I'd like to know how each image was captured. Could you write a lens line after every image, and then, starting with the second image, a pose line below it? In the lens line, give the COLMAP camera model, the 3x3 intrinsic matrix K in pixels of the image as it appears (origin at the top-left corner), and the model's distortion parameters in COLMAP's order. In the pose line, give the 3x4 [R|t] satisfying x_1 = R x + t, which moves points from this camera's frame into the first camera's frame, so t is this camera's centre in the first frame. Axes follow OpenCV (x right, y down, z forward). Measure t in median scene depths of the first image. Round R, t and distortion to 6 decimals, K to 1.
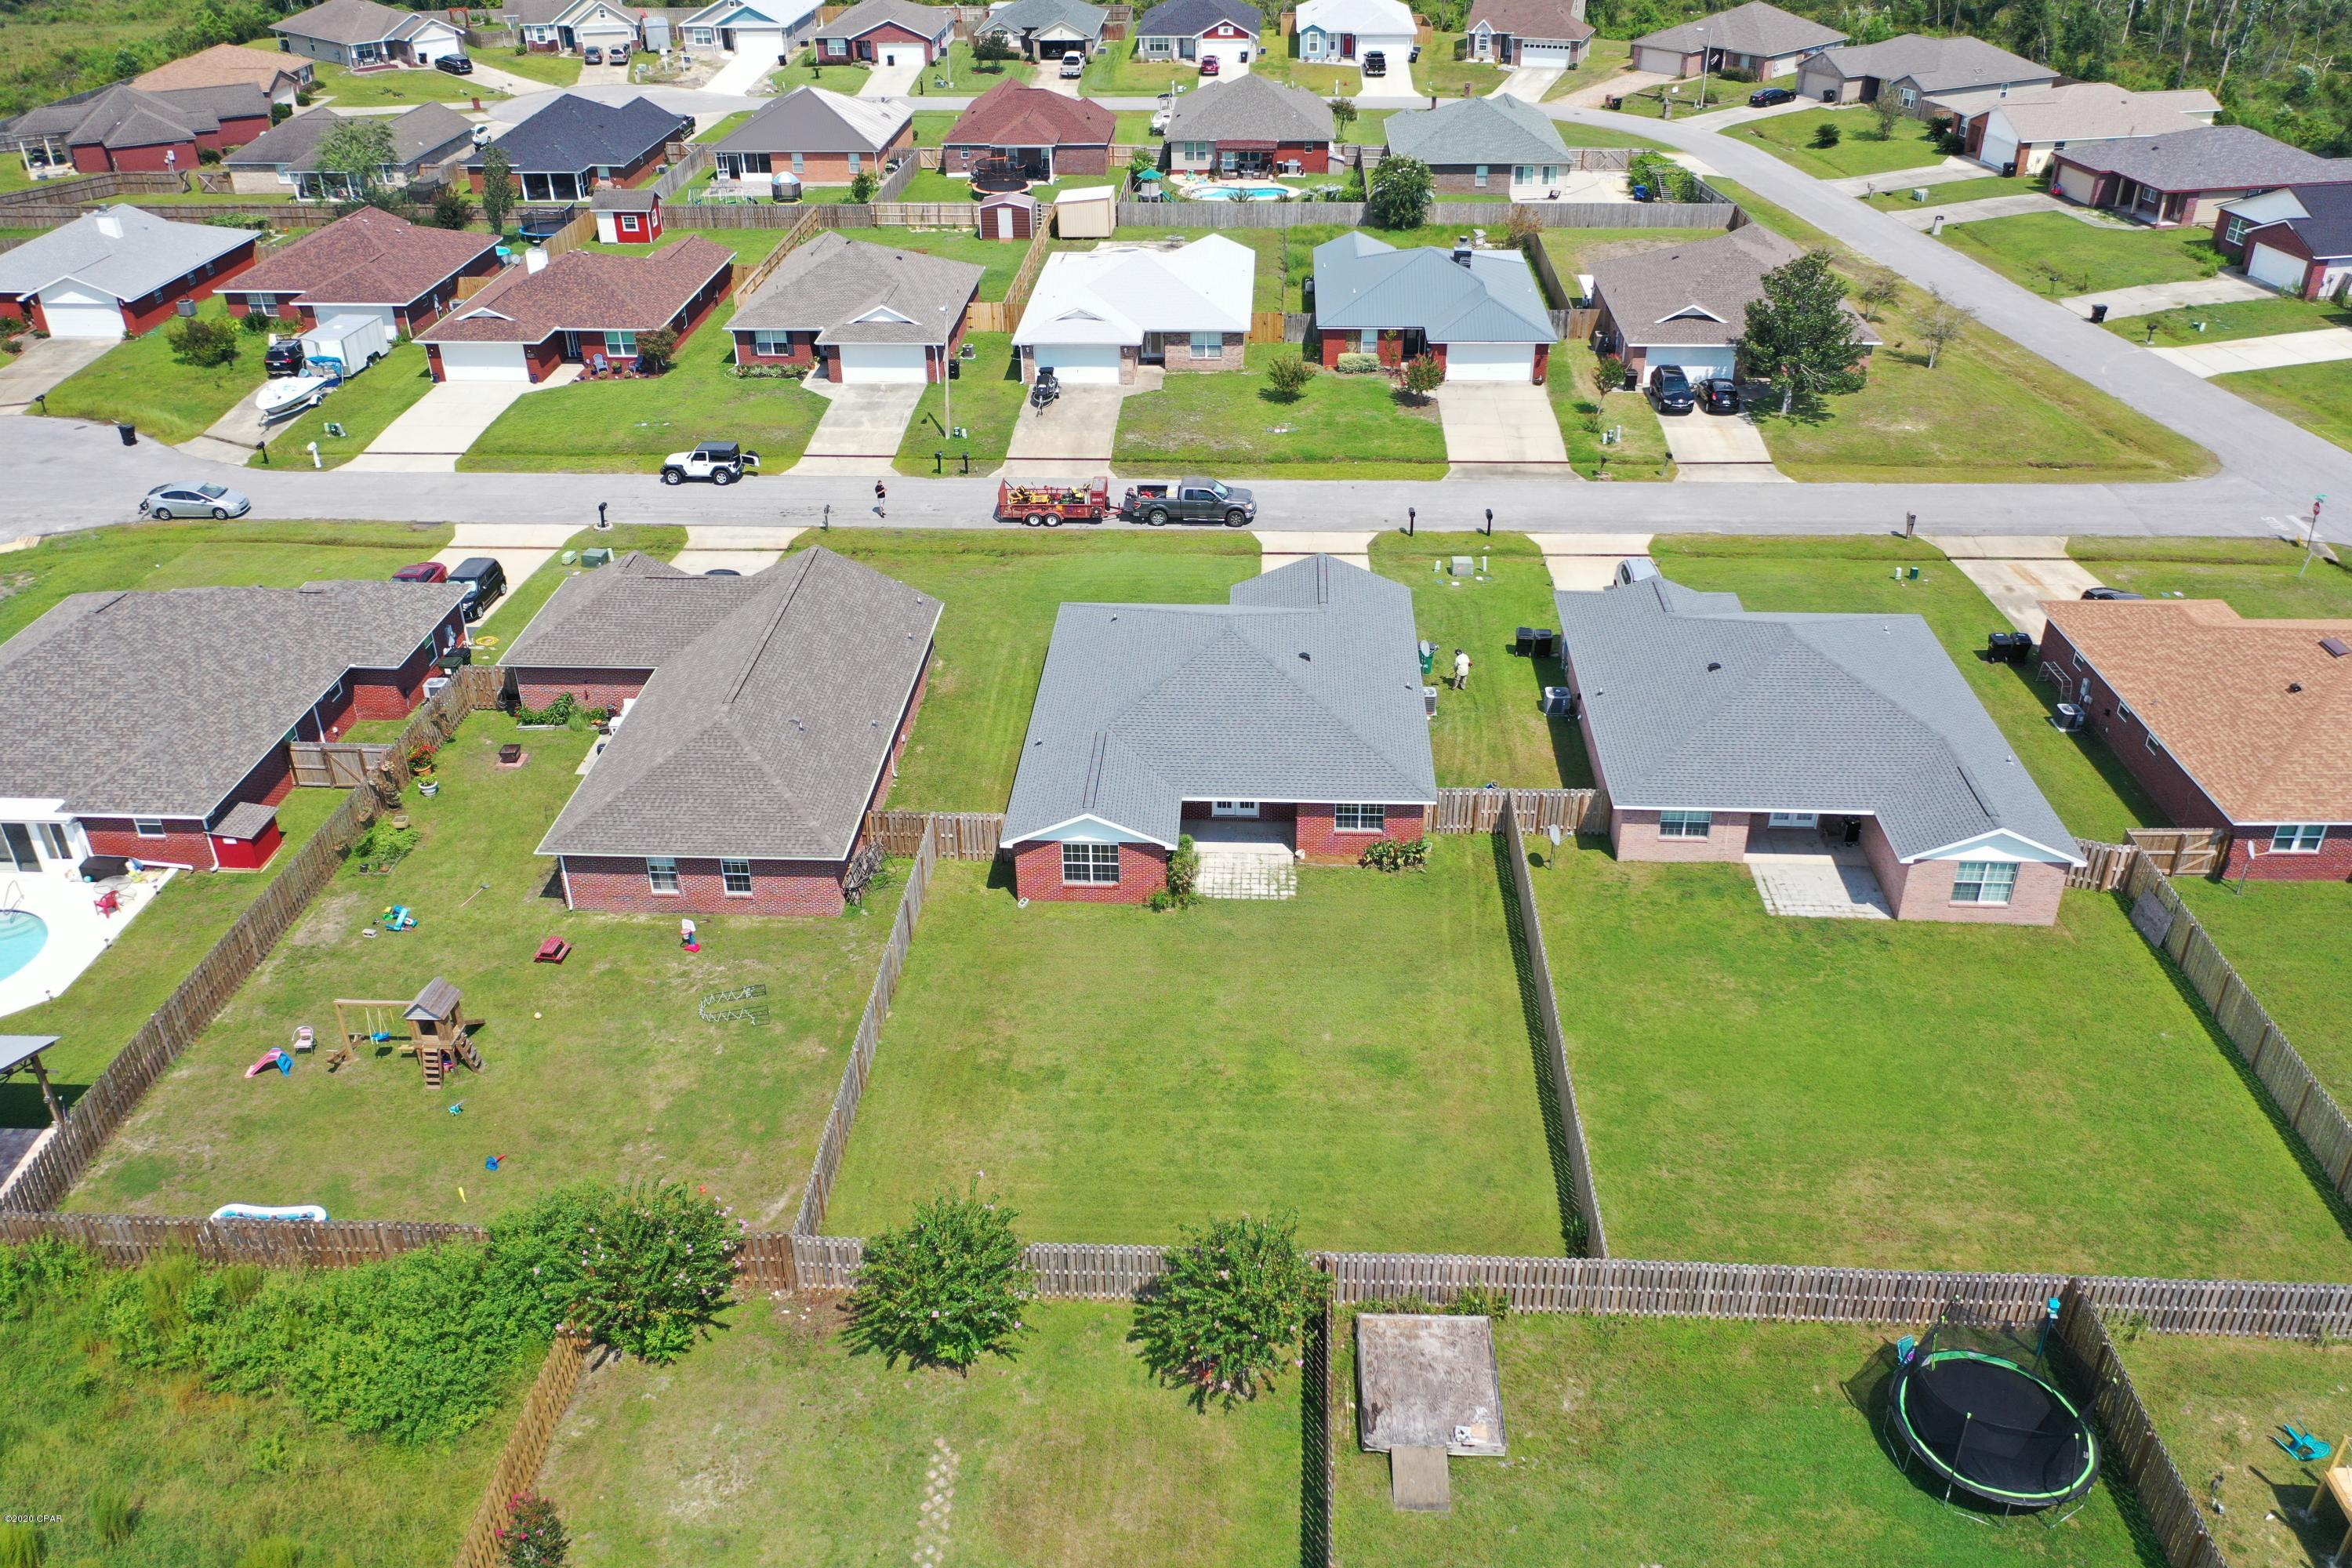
lens RADIAL K [[1944.3, 0, 1180.7], [0, 1944.3, 780.6], [0, 0, 1]] dist [0.015510, 0.011157]
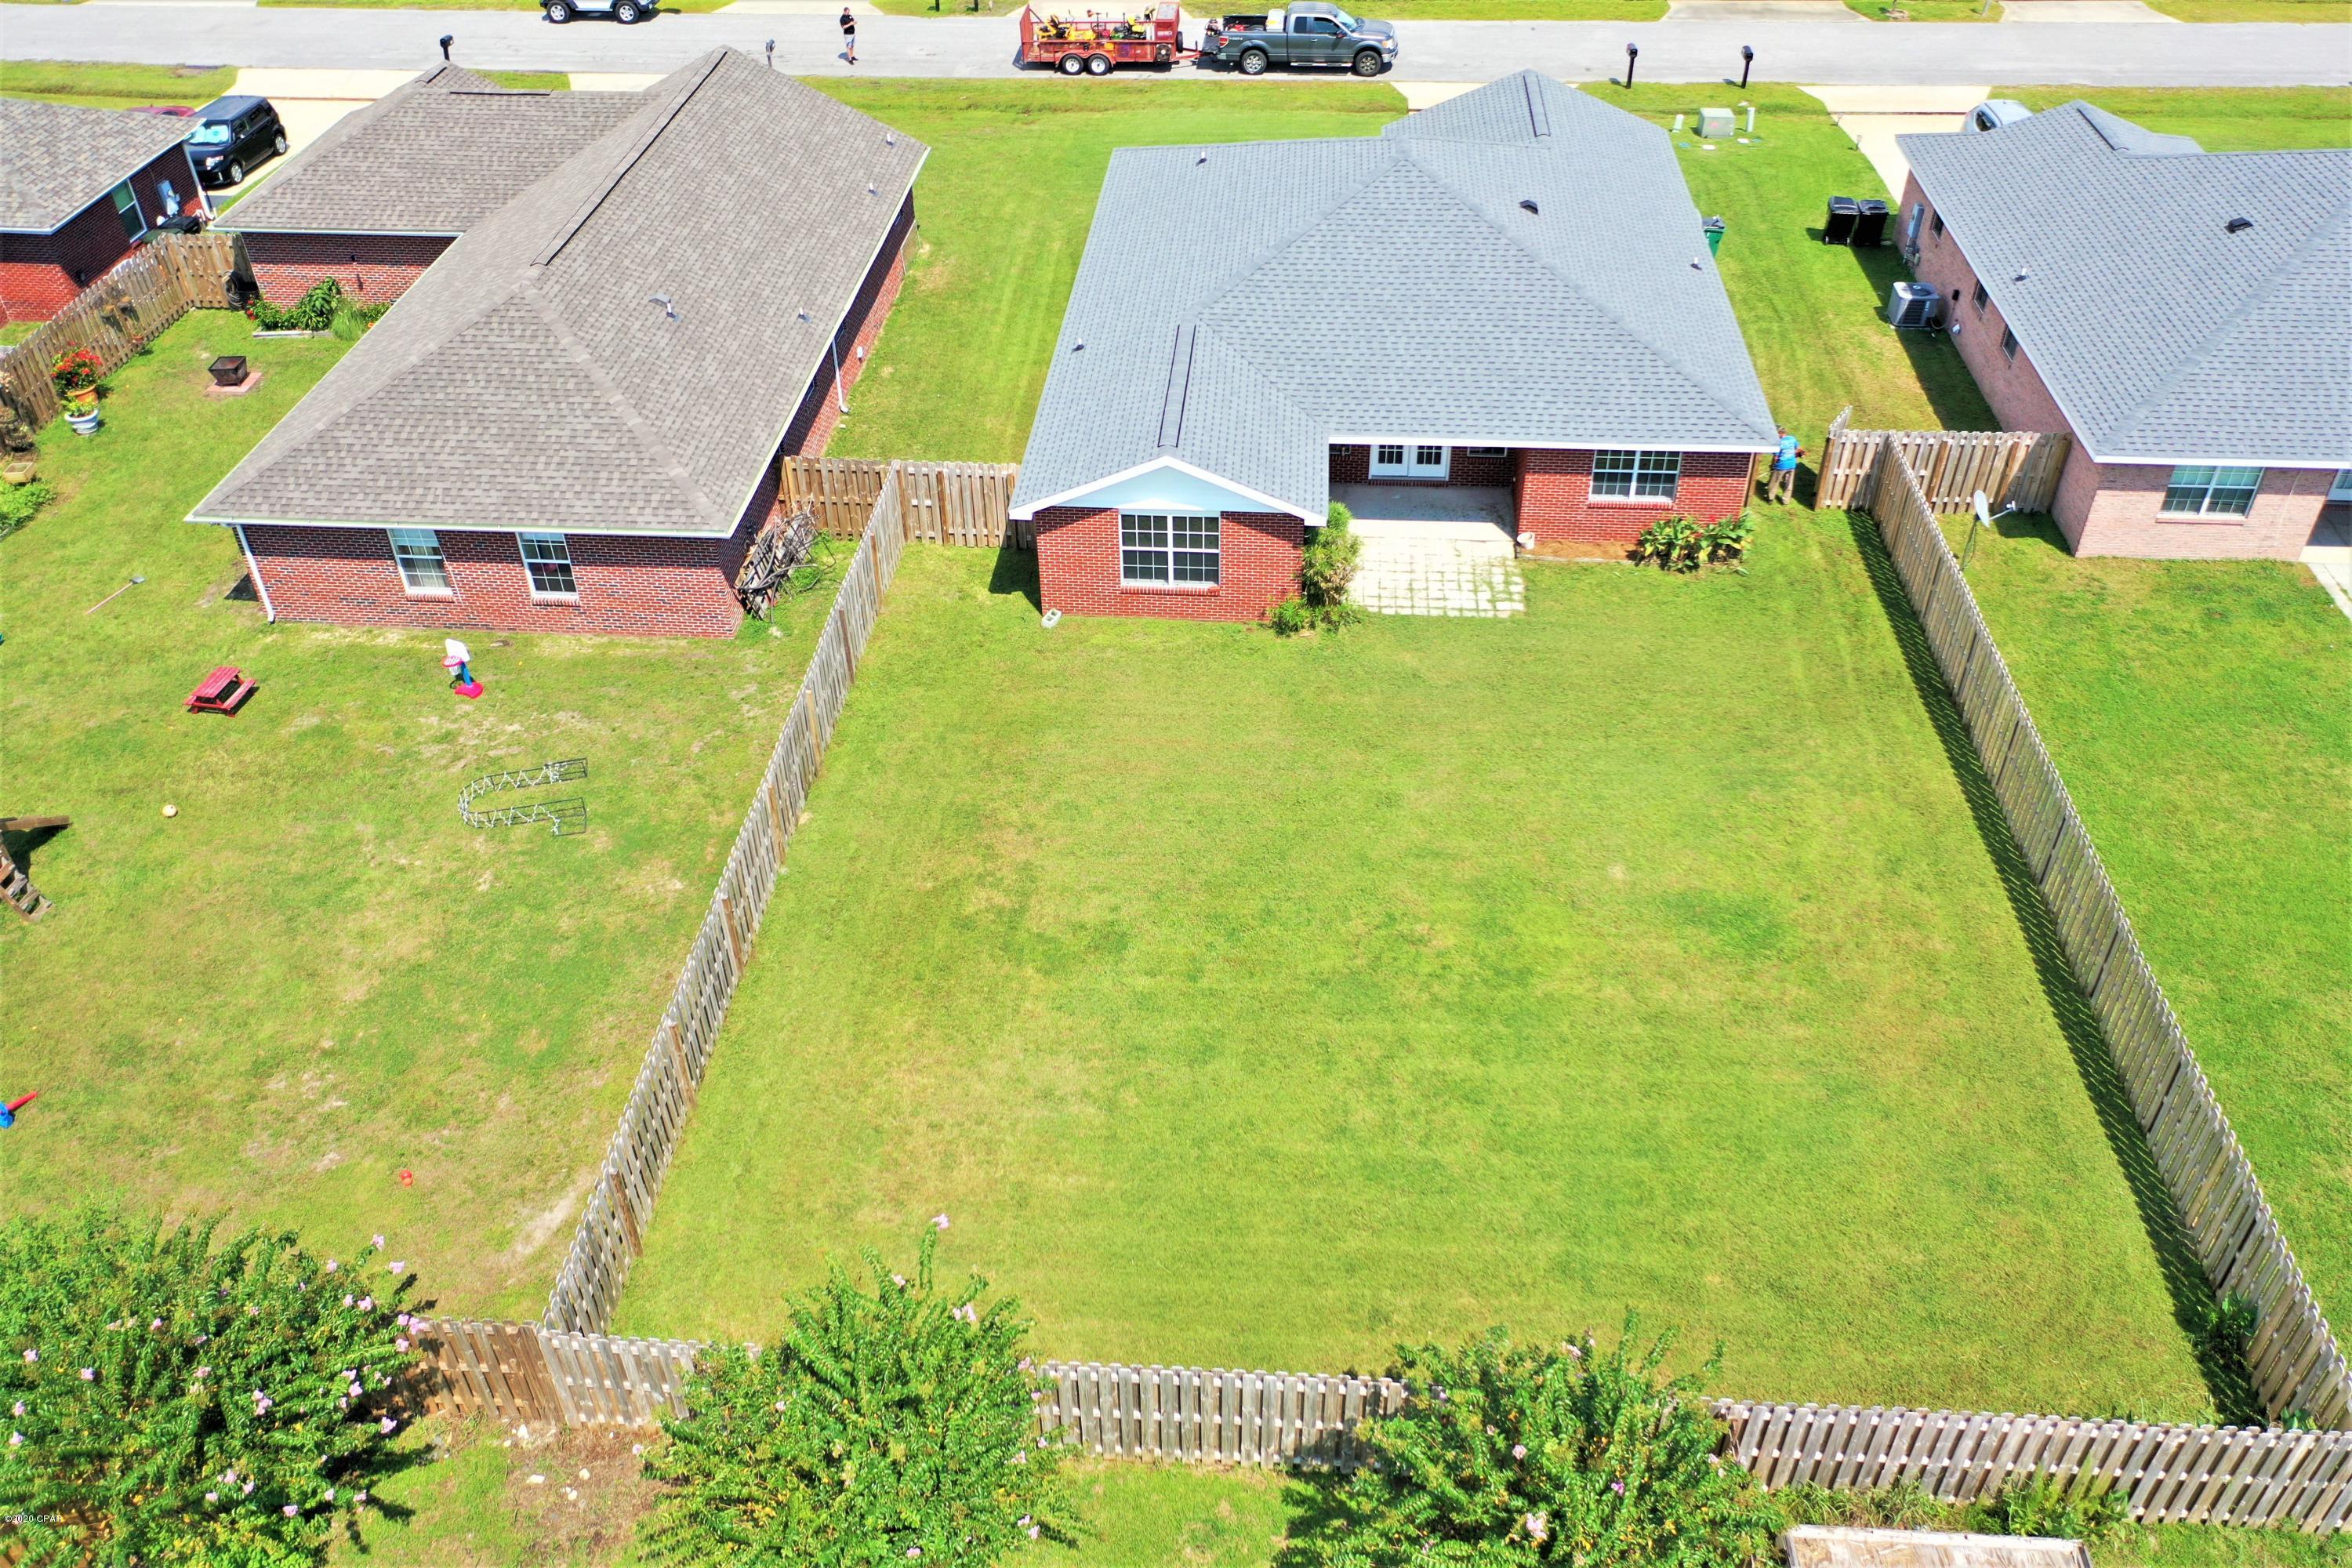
lens RADIAL K [[1944.3, 0, 1175.5], [0, 1944.3, 788.5], [0, 0, 1]] dist [0.015510, 0.011157]
pose [[0.999689, 0.012438, -0.021593, -0.030610], [-0.009281, 0.990027, 0.140570, 0.030872], [0.023126, -0.140326, 0.989835, 0.415878]]
